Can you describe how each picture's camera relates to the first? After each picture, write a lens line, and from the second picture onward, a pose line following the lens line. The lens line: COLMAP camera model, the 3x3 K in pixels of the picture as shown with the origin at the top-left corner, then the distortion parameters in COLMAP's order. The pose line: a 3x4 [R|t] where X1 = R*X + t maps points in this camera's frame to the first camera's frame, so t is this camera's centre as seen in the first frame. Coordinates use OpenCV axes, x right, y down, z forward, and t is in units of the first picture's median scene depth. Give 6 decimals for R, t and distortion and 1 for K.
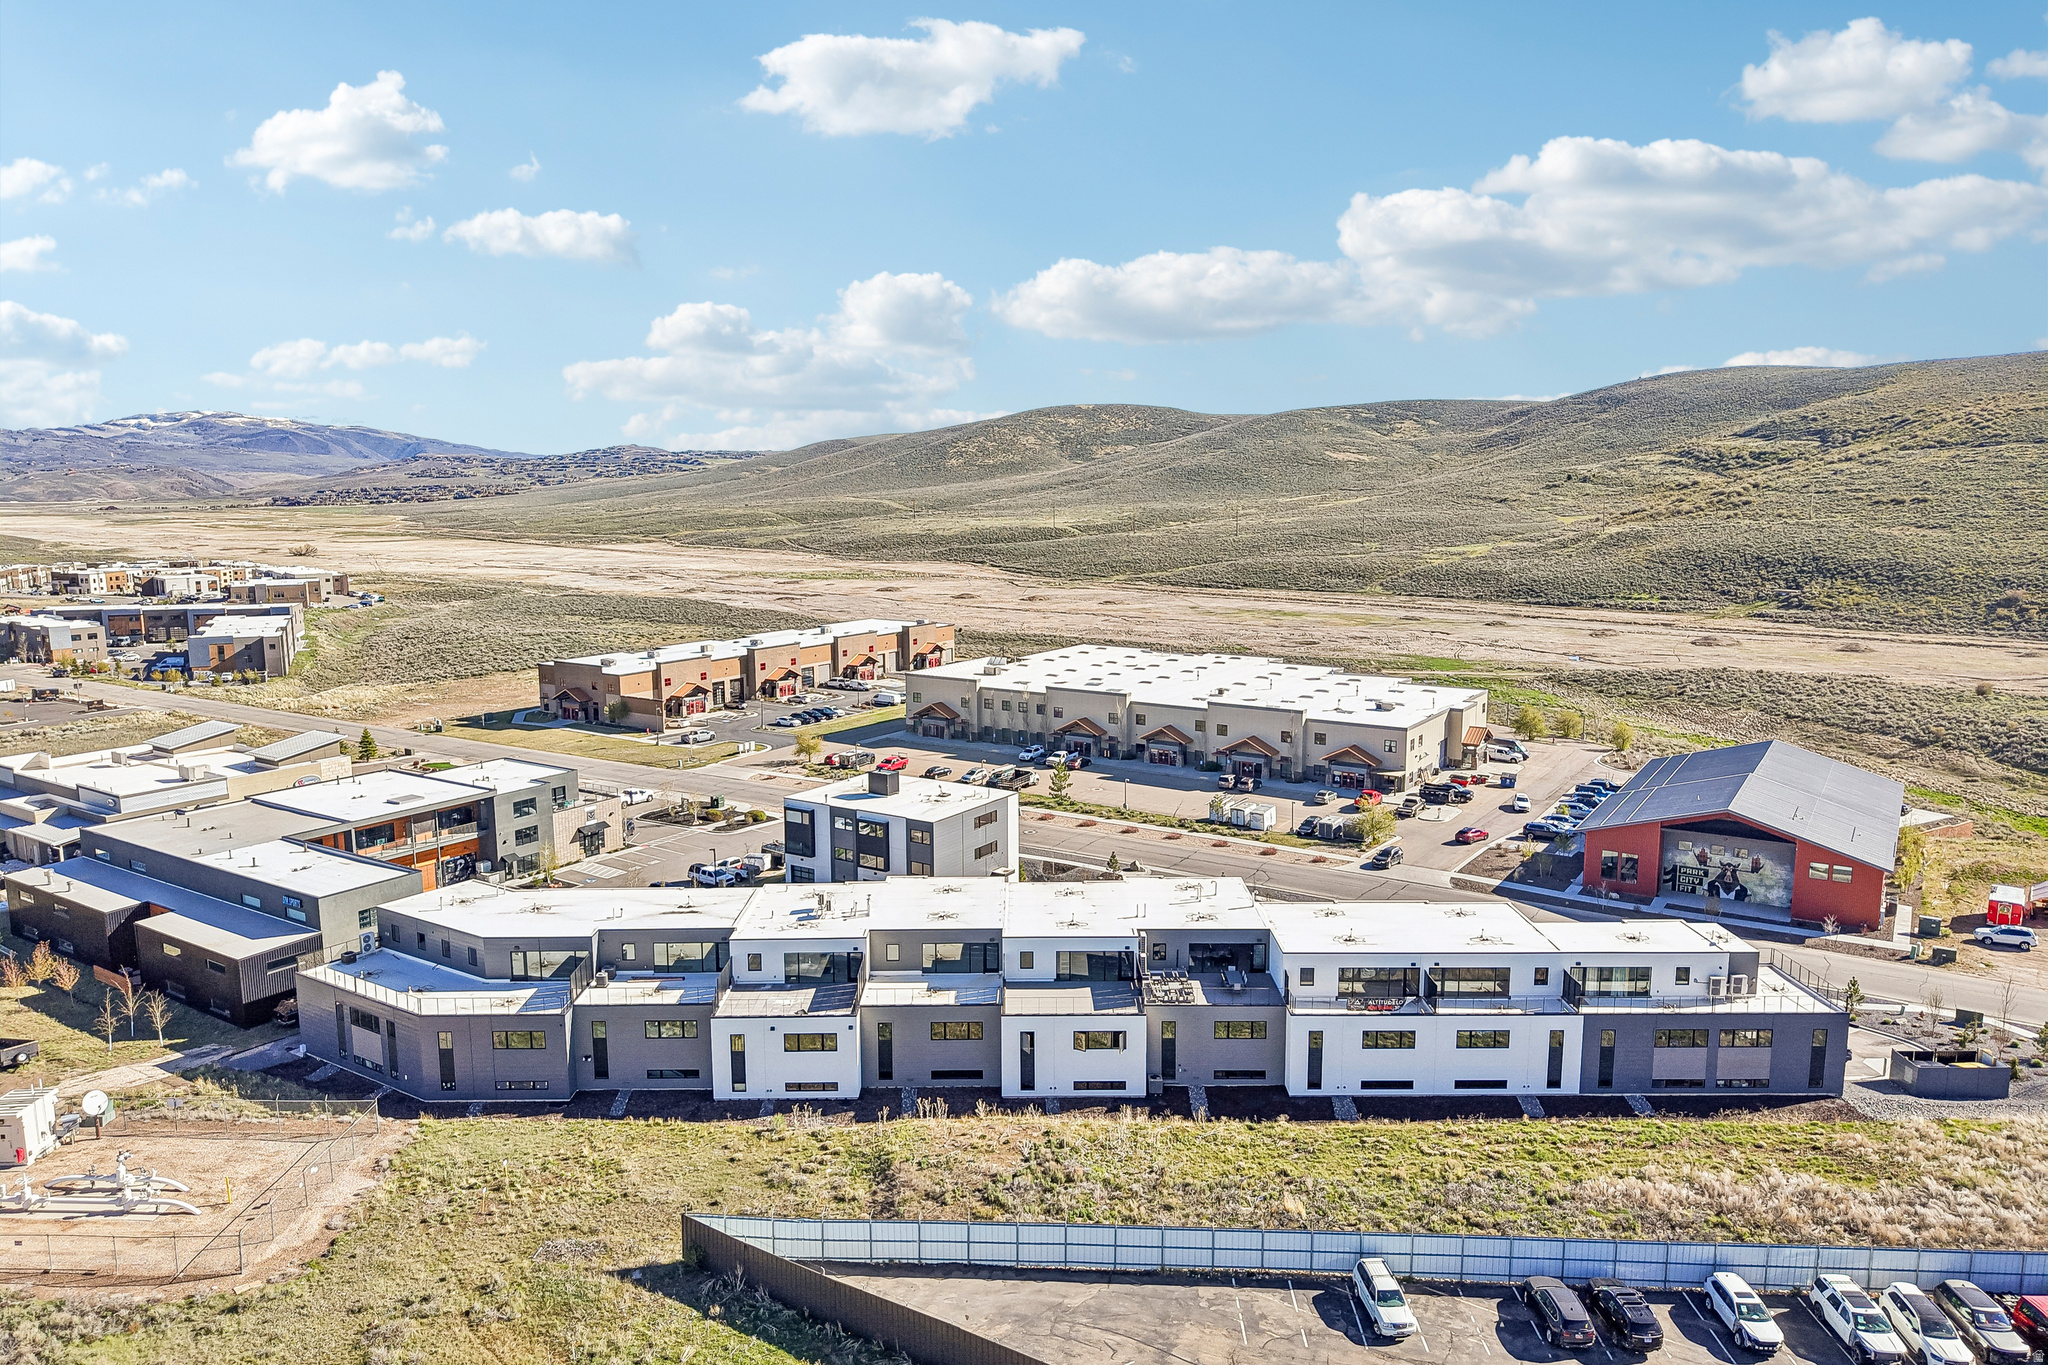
lens RADIAL K [[1363.9, 0, 1023.6], [0, 1363.9, 688.3], [0, 0, 1]] dist [0.035878, -0.038263]
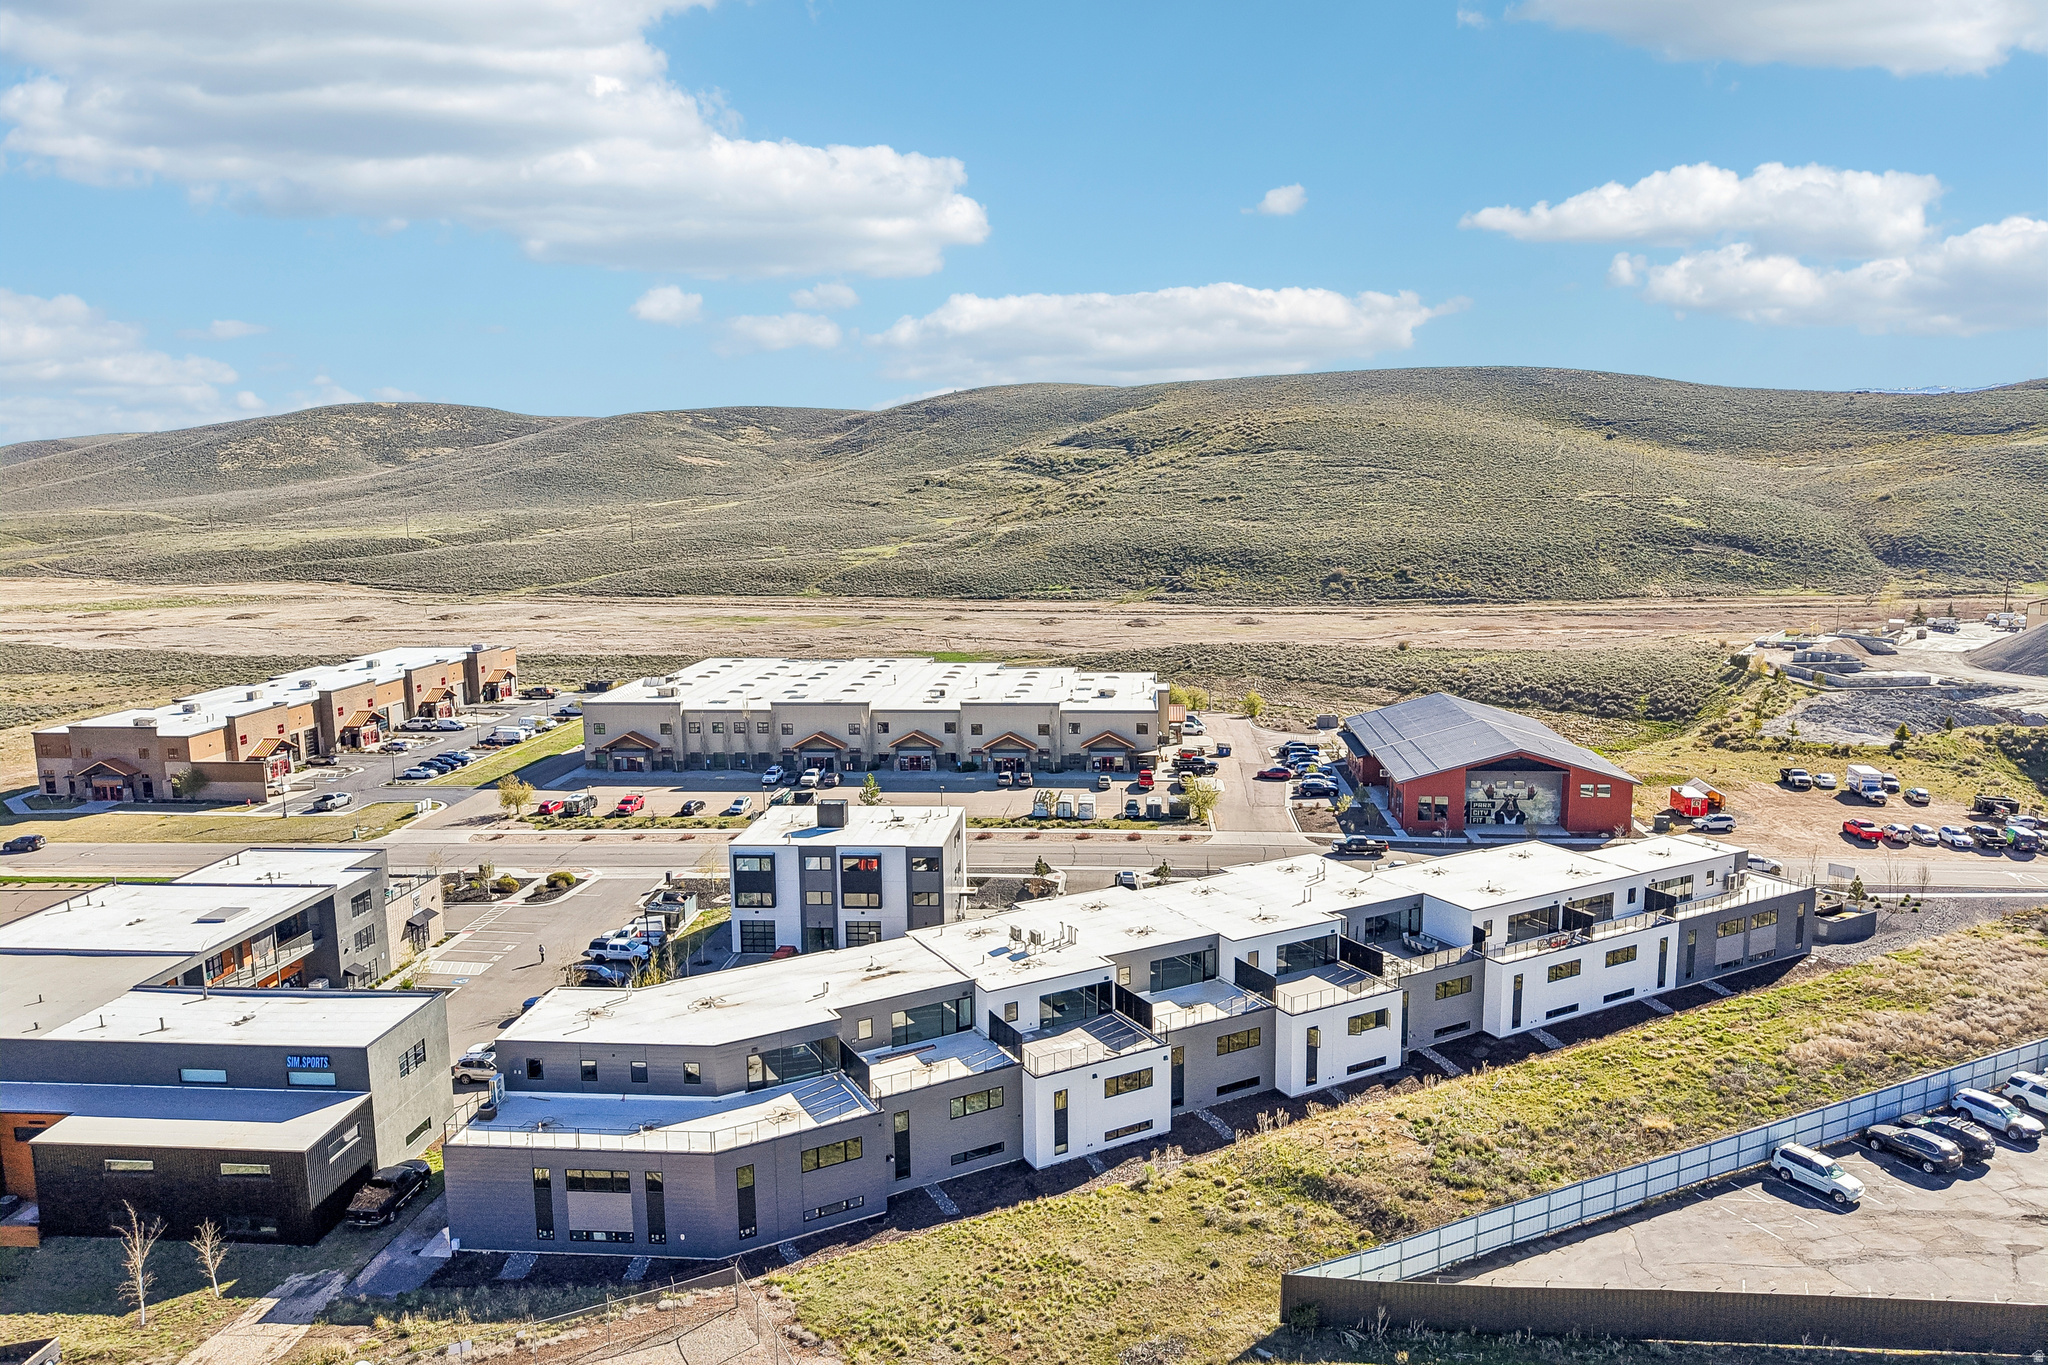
lens RADIAL K [[1363.9, 0, 1026.1], [0, 1363.9, 688.4], [0, 0, 1]] dist [0.035878, -0.038263]
pose [[0.879572, -0.078528, 0.469240, -0.275138], [0.080256, 0.996640, 0.016353, -0.012587], [-0.468947, 0.023276, 0.882919, 0.089732]]
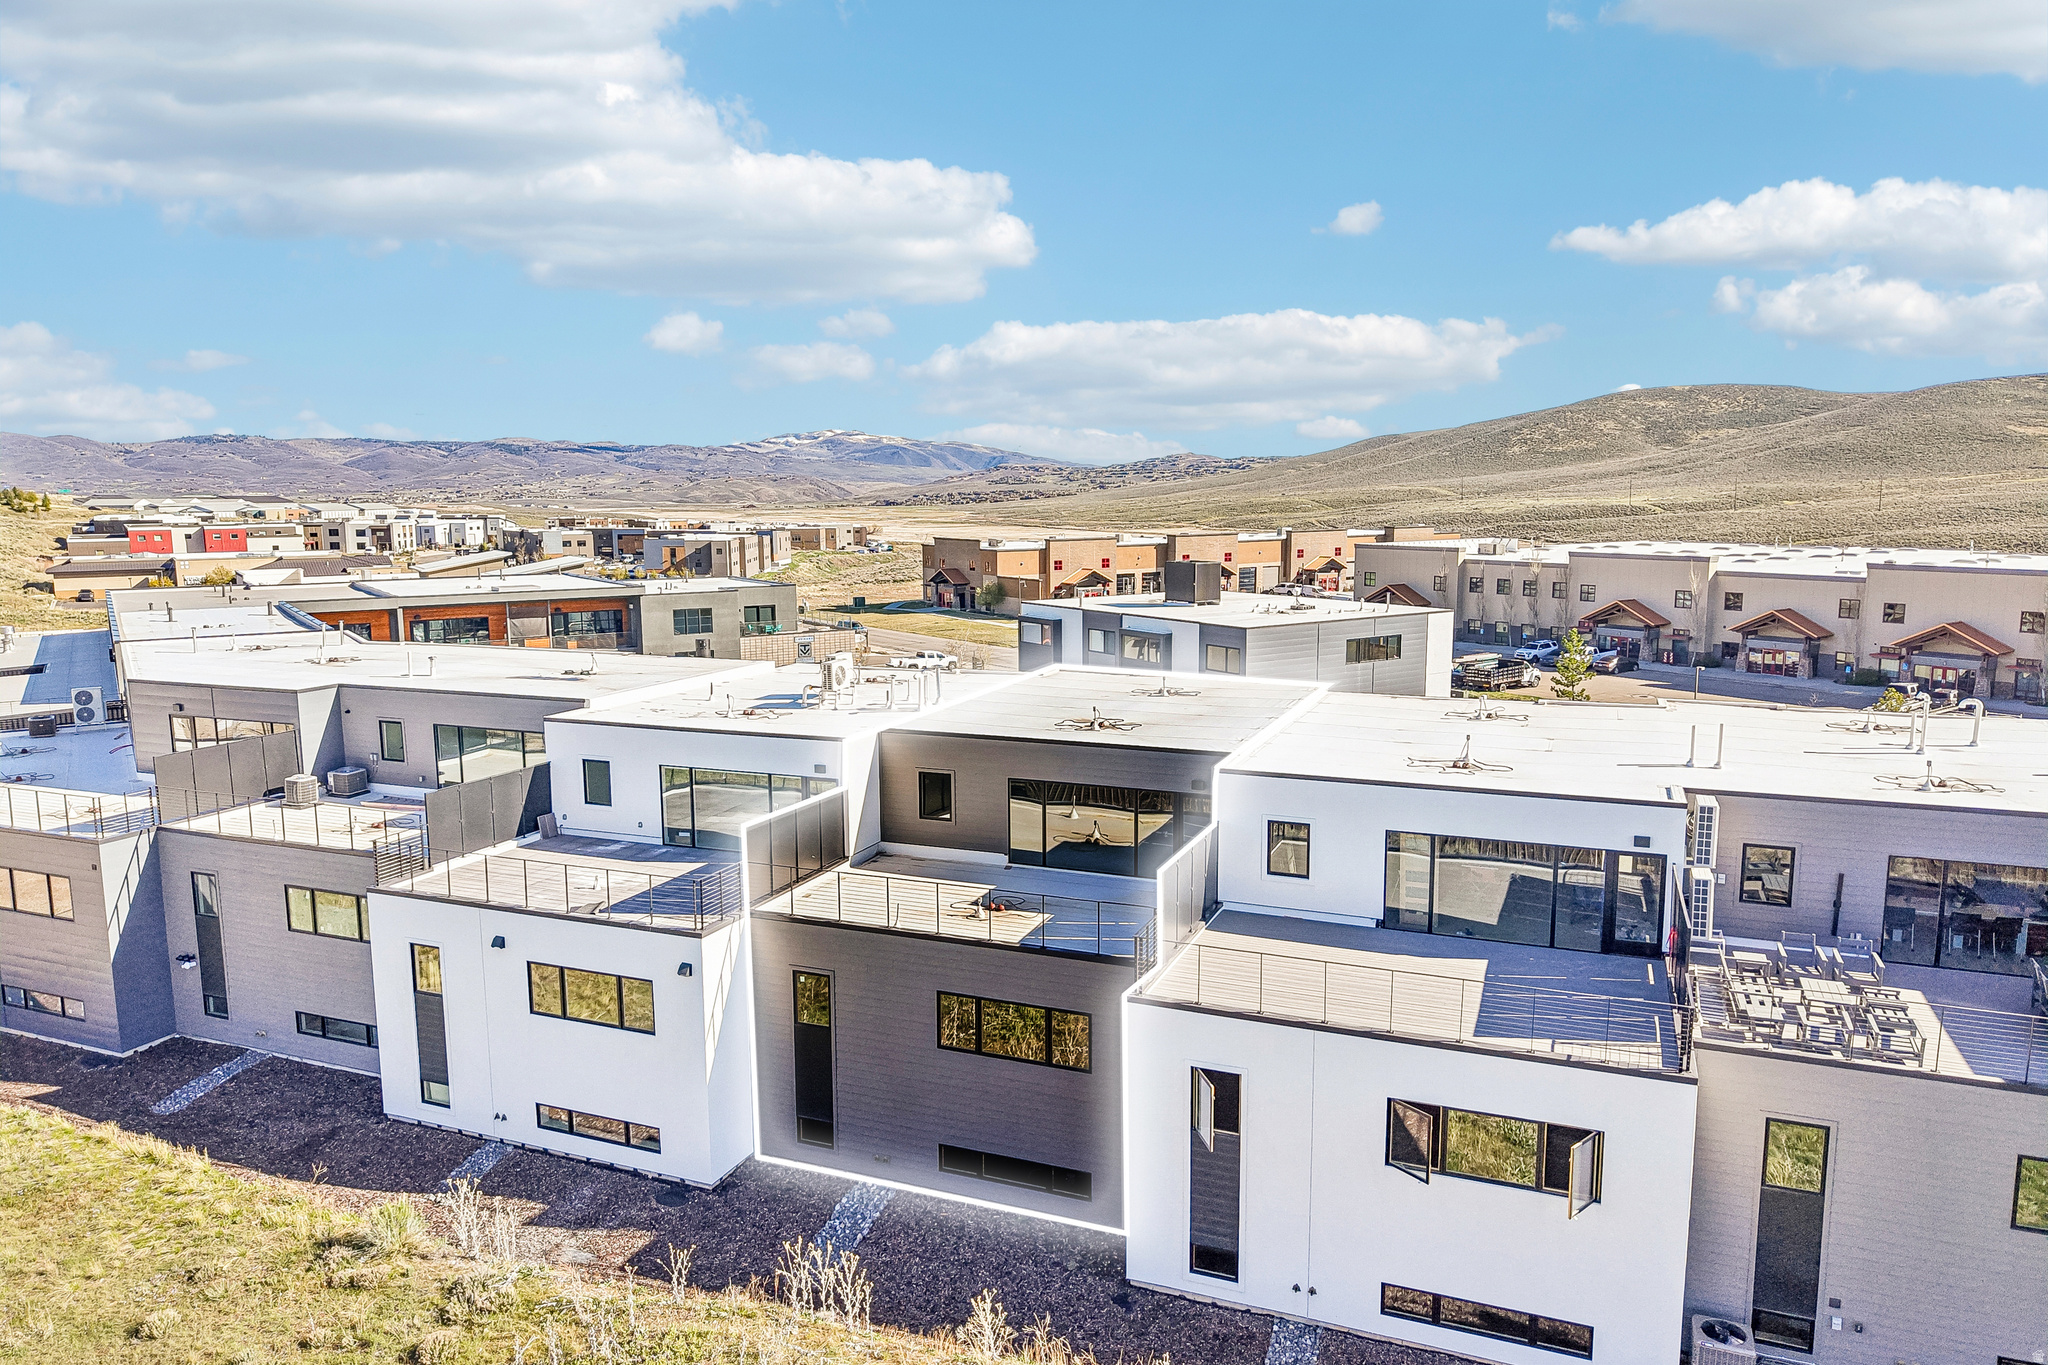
lens RADIAL K [[1363.9, 0, 1027.0], [0, 1363.9, 678.0], [0, 0, 1]] dist [0.035878, -0.038263]
pose [[0.923583, 0.051654, -0.379904, 0.029749], [-0.056998, 0.998370, -0.002825, 0.075873], [0.379139, 0.024263, 0.925022, 0.315262]]
